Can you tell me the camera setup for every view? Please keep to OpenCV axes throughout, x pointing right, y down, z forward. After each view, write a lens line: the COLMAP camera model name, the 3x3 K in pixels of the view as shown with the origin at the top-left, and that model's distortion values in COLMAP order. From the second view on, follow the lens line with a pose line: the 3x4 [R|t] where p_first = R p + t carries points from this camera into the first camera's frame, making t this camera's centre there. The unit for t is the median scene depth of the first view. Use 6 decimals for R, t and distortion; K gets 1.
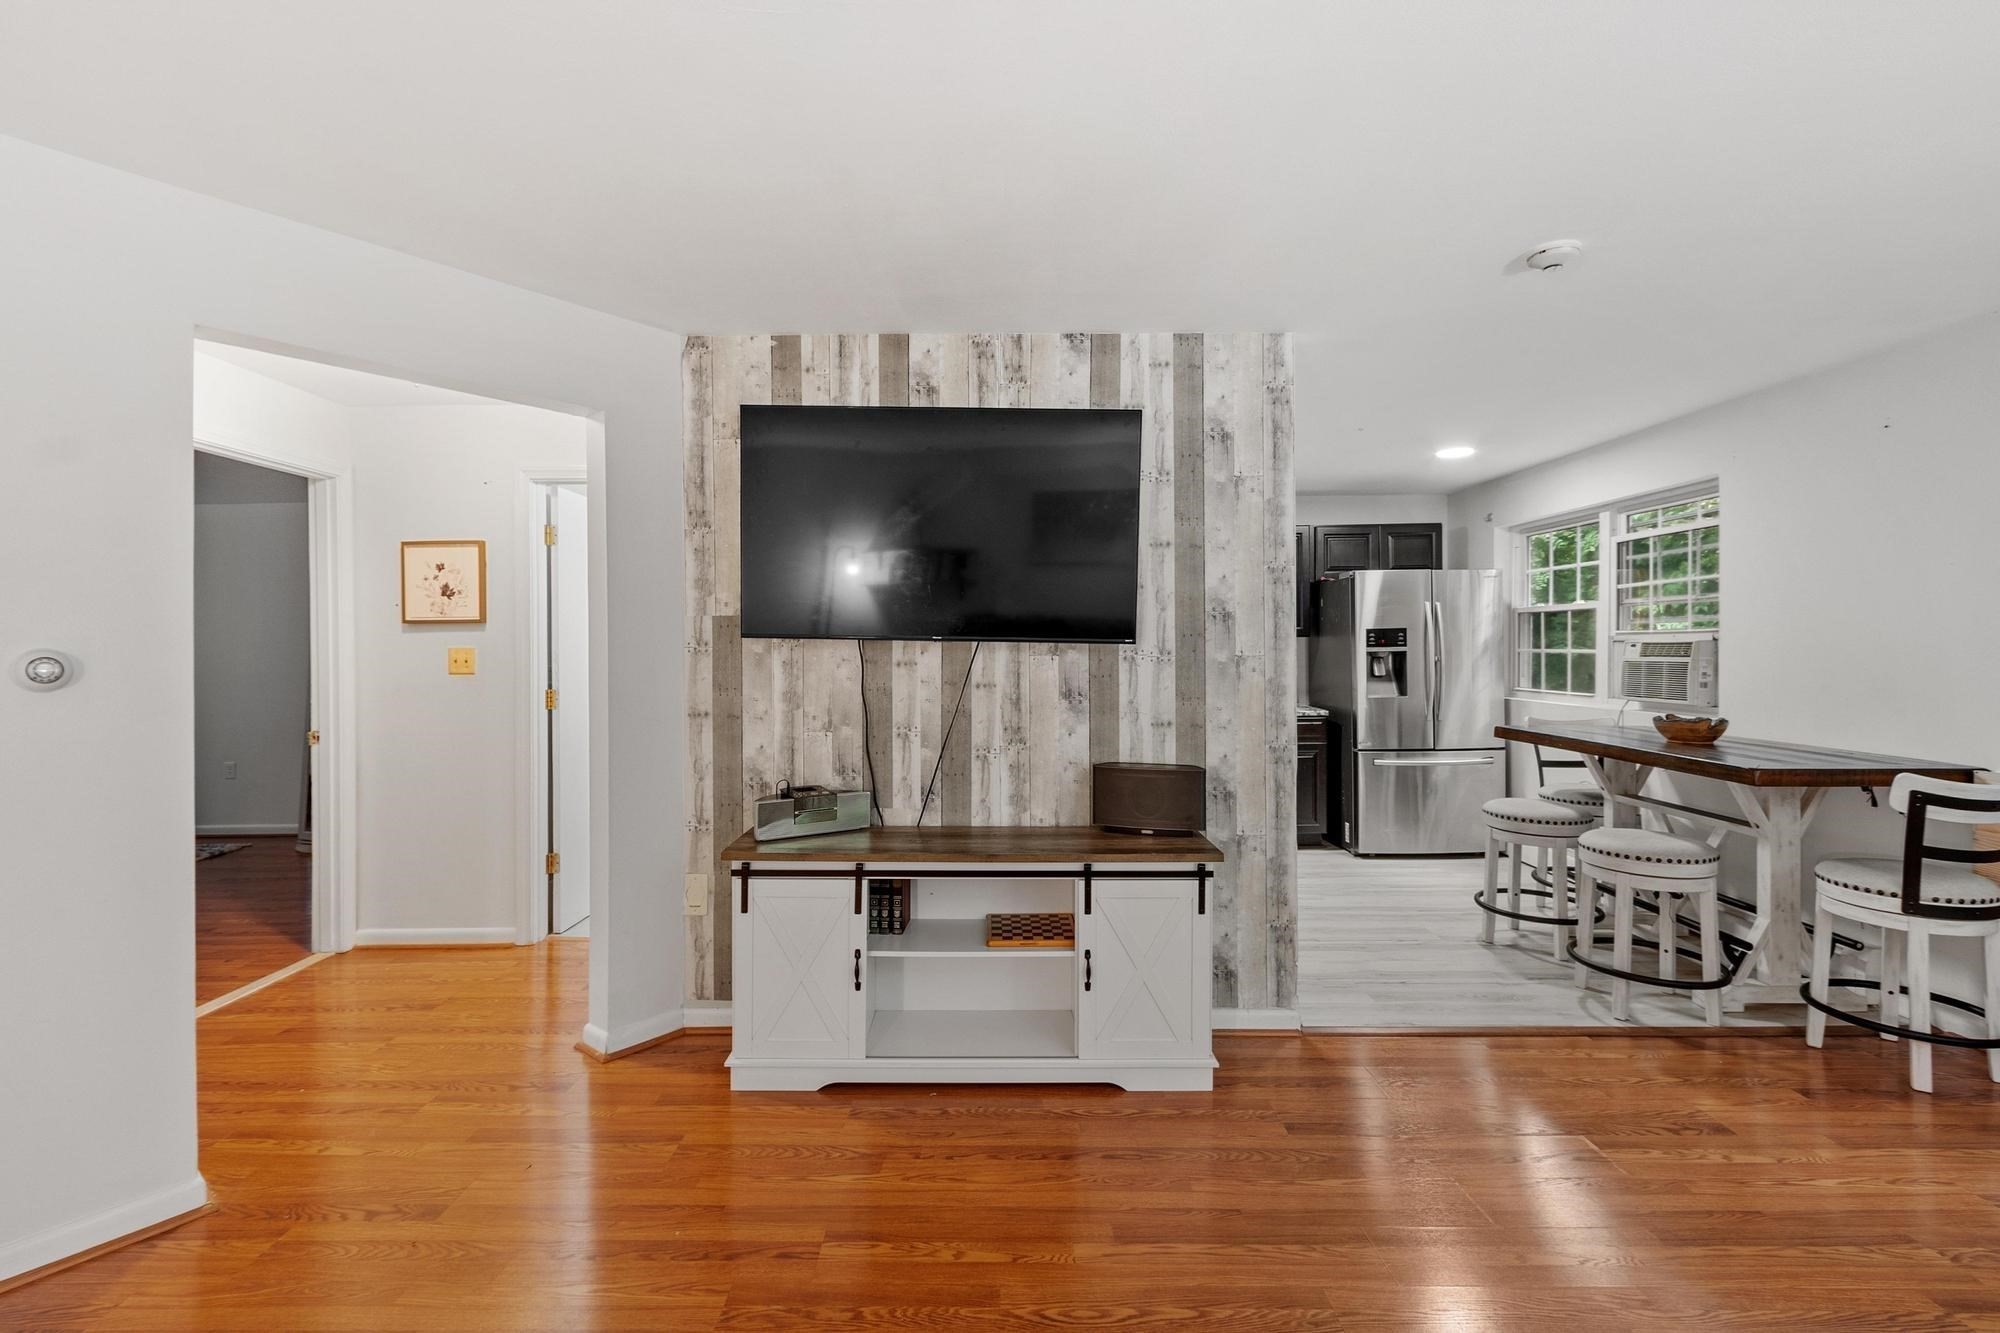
lens RADIAL K [[891.8, 0, 988.2], [0, 891.8, 657.9], [0, 0, 1]] dist [0.001058, 0.000920]
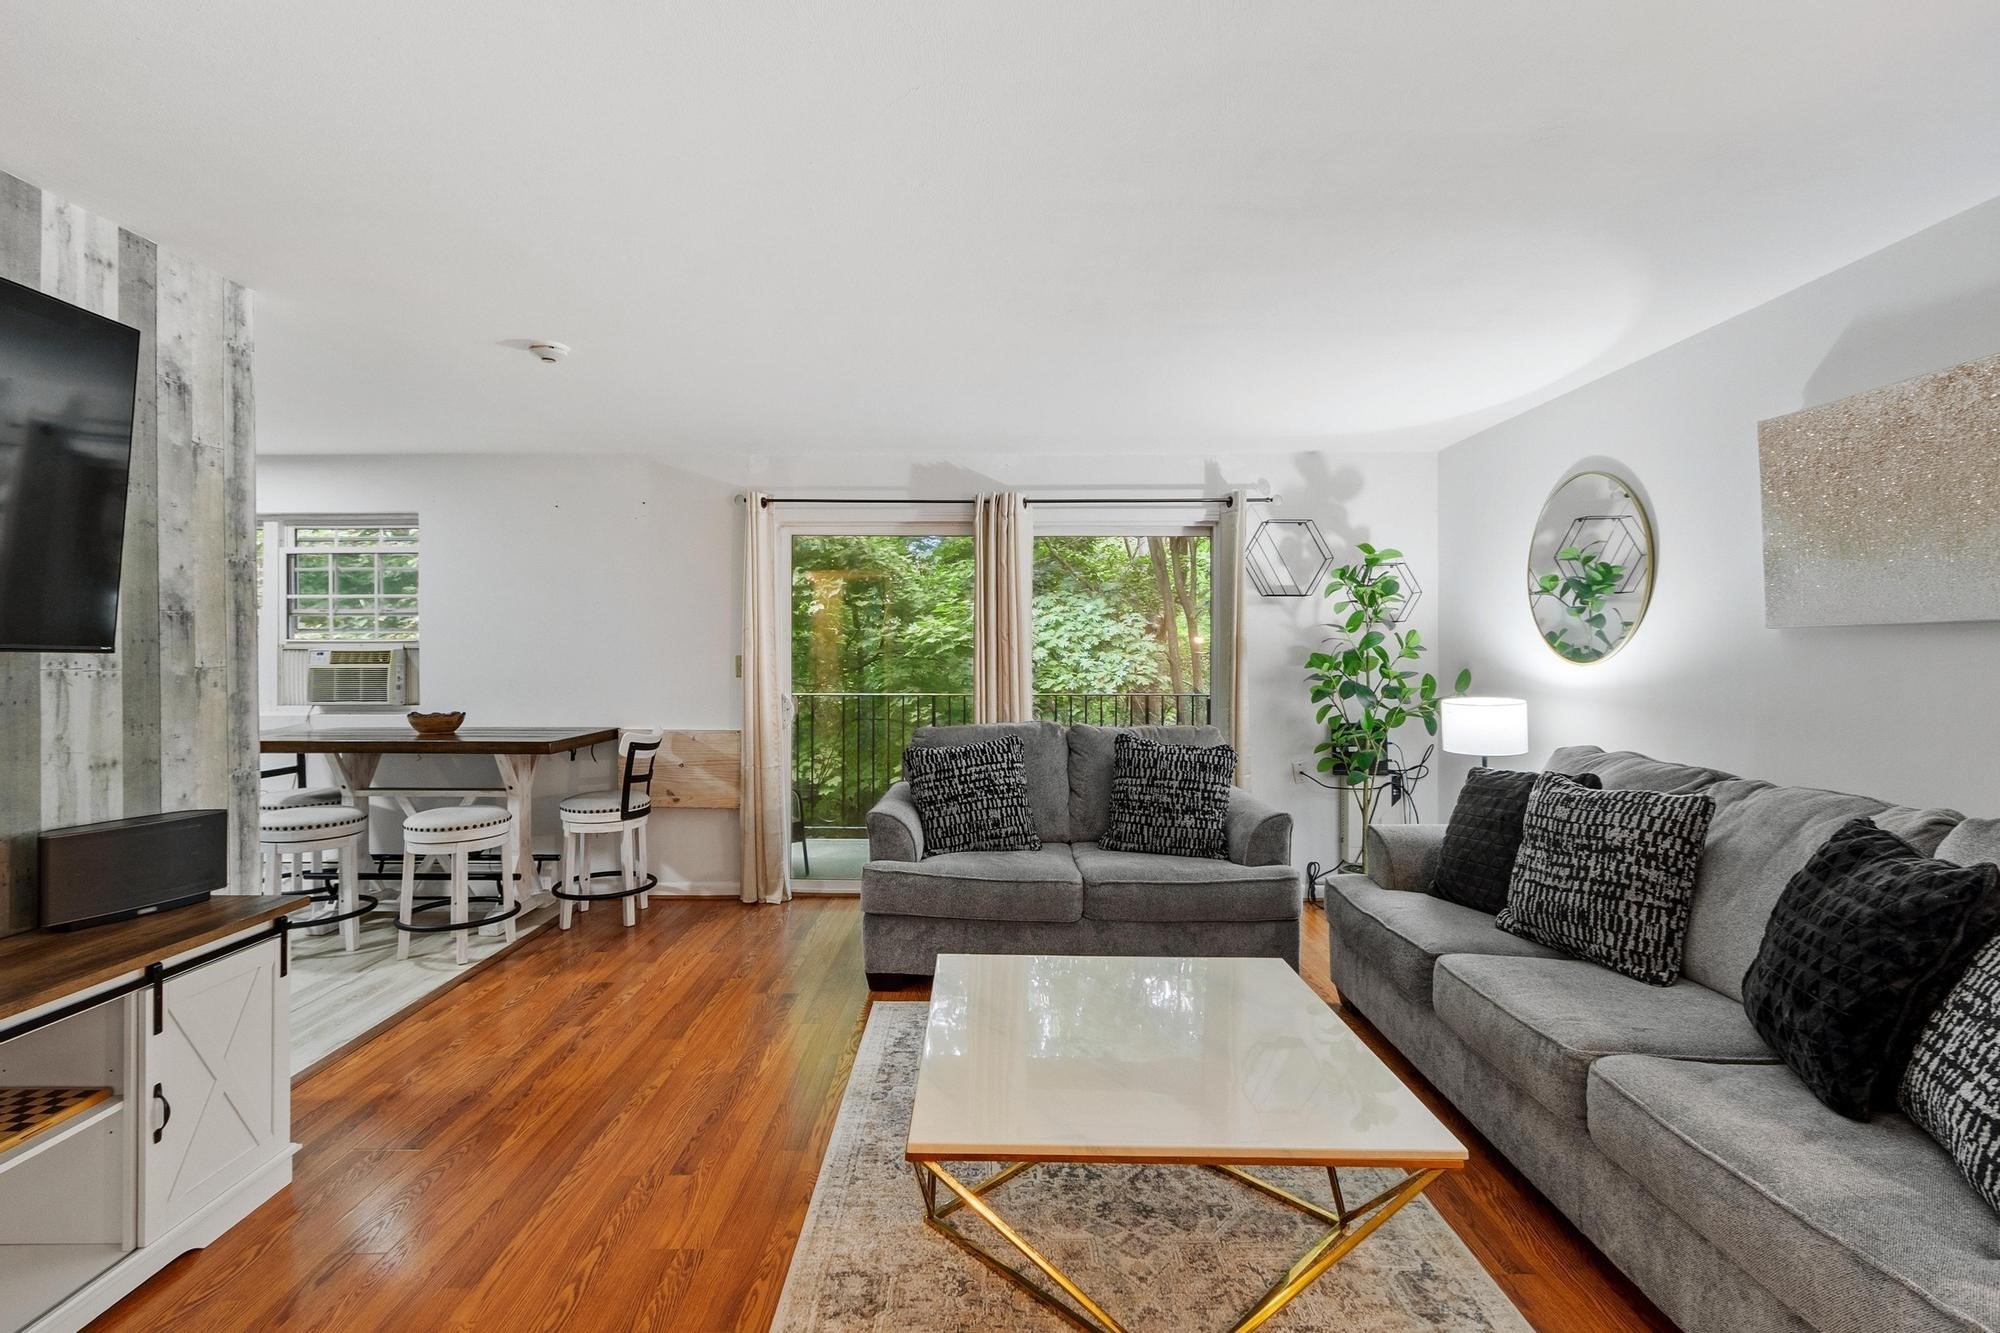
lens RADIAL K [[891.8, 0, 998.1], [0, 891.8, 659.2], [0, 0, 1]] dist [0.001058, 0.000920]
pose [[0.003152, -0.008172, 0.999962, -0.517501], [0.015164, 0.999852, 0.008123, -0.005584], [-0.999880, 0.015137, 0.003275, 0.282134]]
